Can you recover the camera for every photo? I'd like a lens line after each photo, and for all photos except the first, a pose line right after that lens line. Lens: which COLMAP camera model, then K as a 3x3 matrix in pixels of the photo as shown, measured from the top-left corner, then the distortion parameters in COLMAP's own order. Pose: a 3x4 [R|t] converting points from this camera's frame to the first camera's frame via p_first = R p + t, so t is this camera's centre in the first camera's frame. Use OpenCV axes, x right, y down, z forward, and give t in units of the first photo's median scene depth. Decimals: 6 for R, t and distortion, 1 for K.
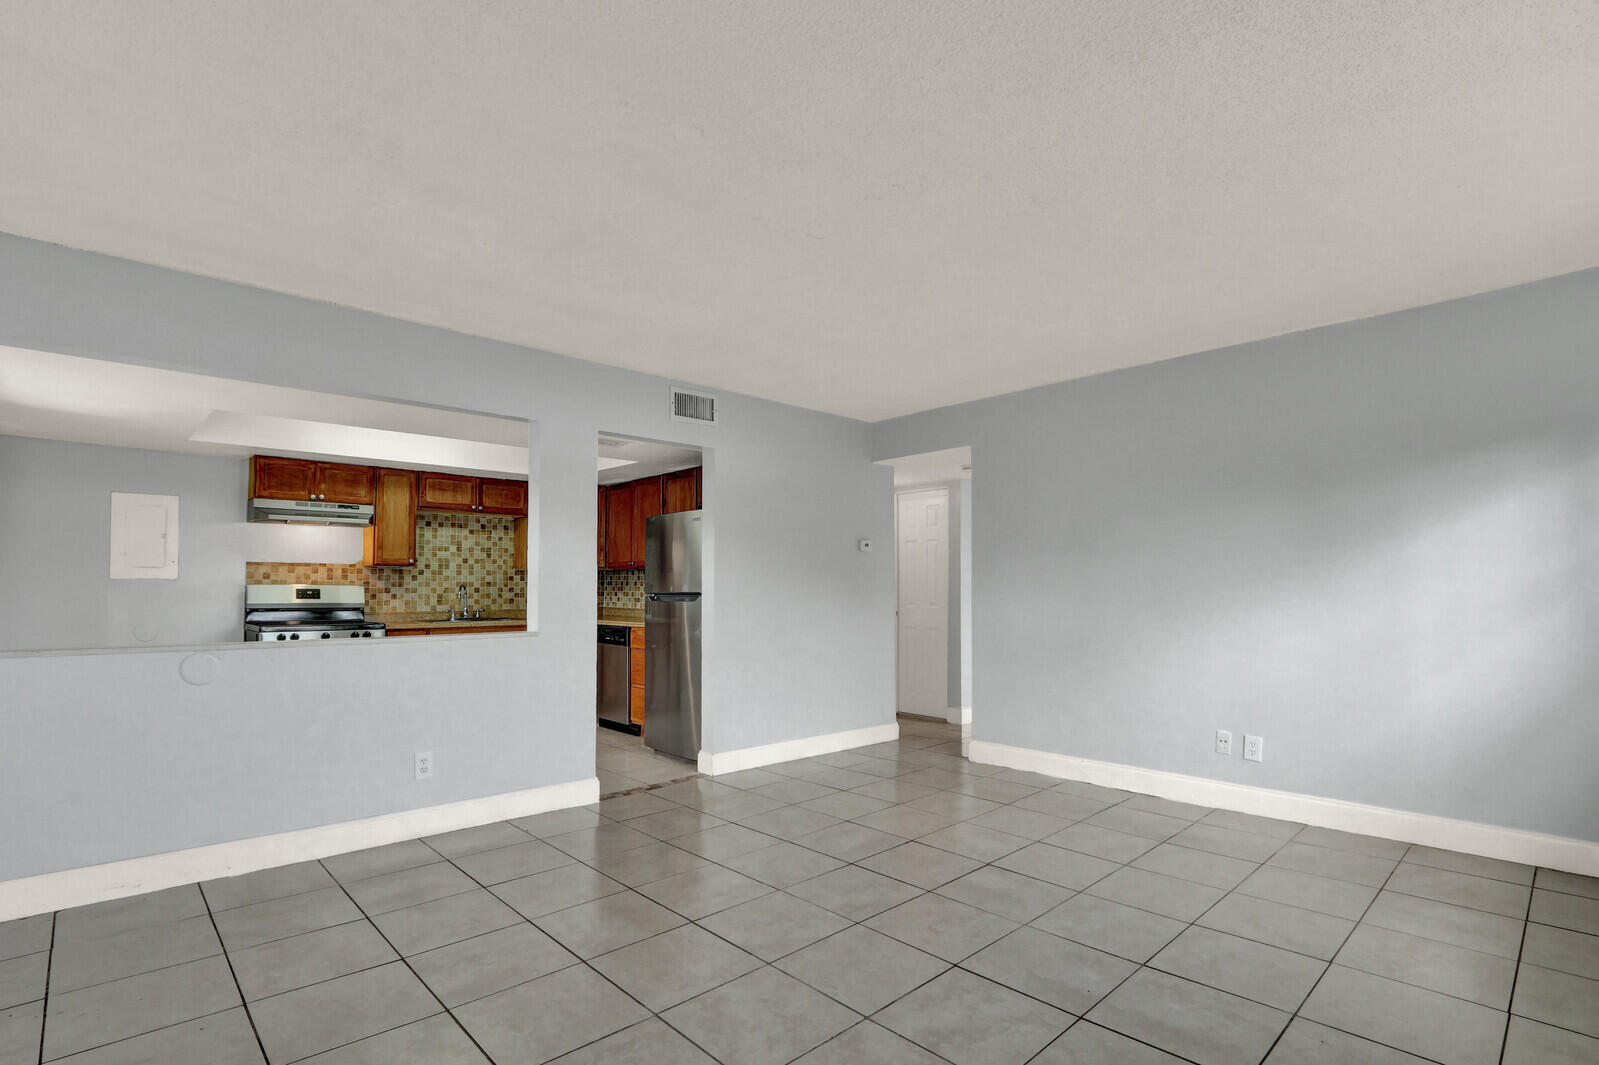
lens RADIAL K [[756.3, 0, 803.0], [0, 756.3, 585.8], [0, 0, 1]] dist [-0.026315, -0.000116]
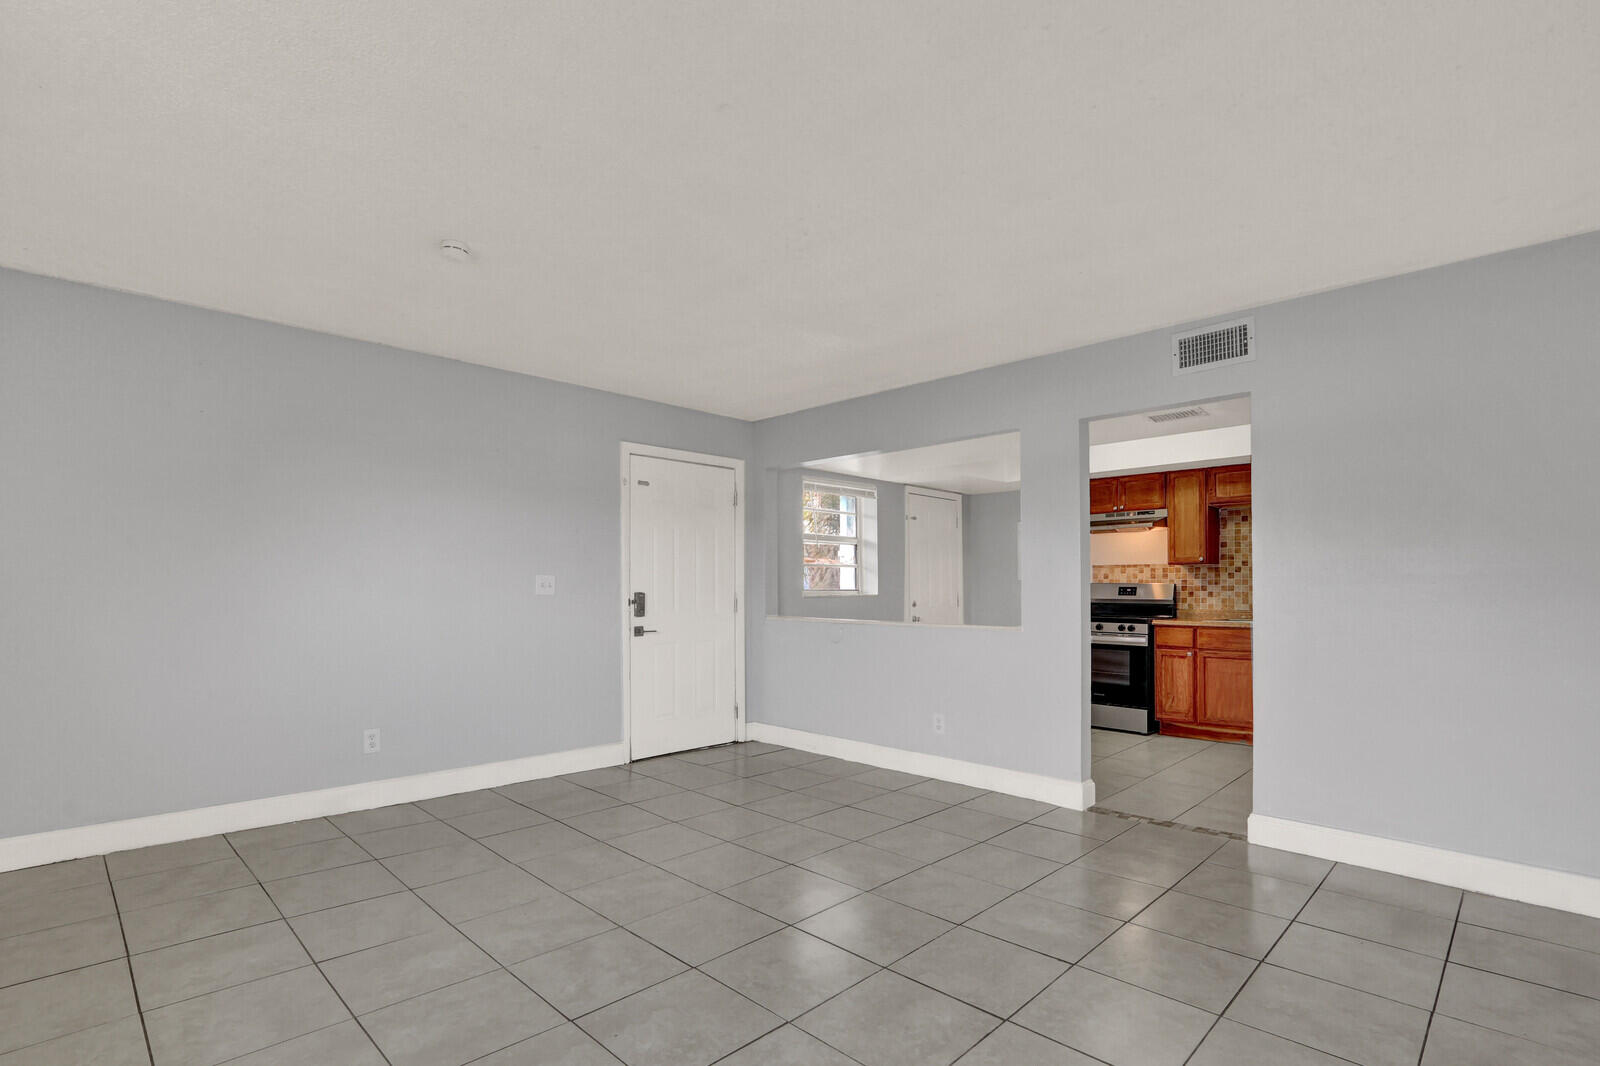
lens RADIAL K [[756.8, 0, 803.5], [0, 756.8, 586.4], [0, 0, 1]] dist [-0.026315, -0.000116]
pose [[0.031004, -0.003076, -0.999515, 0.495137], [0.004609, 0.999985, -0.002935, 0.004427], [0.999509, -0.004516, 0.031018, 0.463199]]
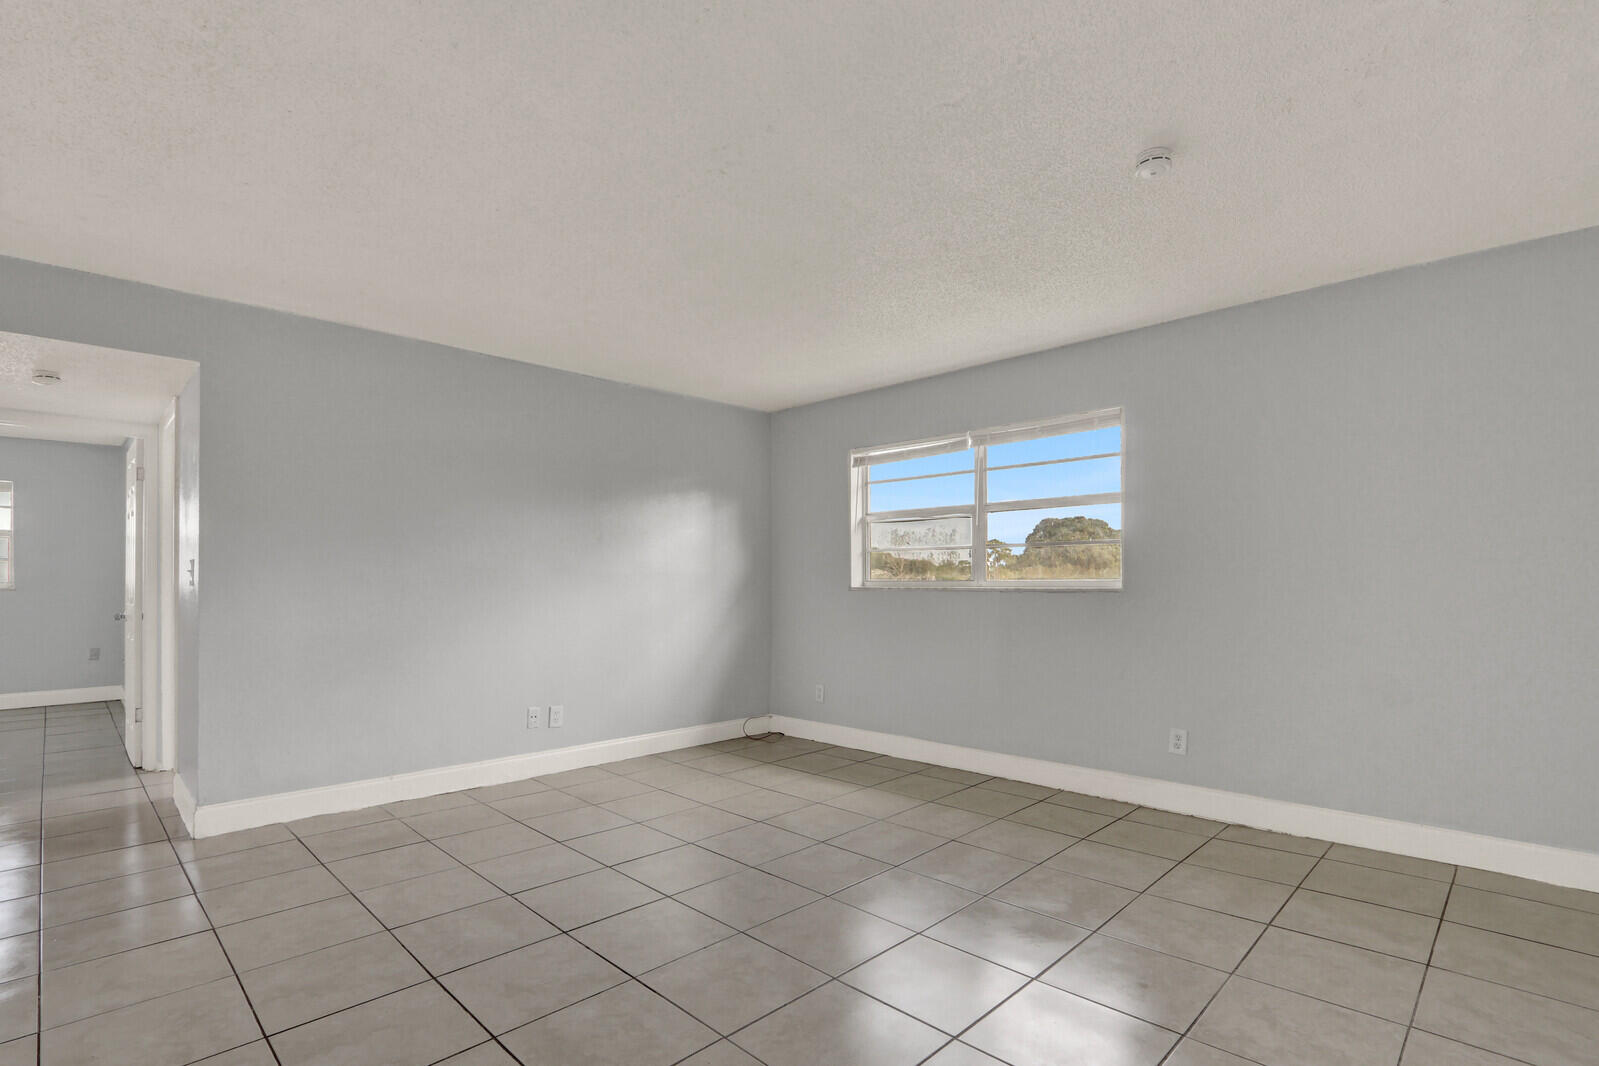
lens RADIAL K [[756.3, 0, 803.0], [0, 756.3, 586.3], [0, 0, 1]] dist [-0.026315, -0.000116]
pose [[-0.032674, 0.001476, 0.999465, -0.403861], [-0.002531, 0.999996, -0.001560, 0.009884], [-0.999463, -0.002581, -0.032670, 0.446927]]
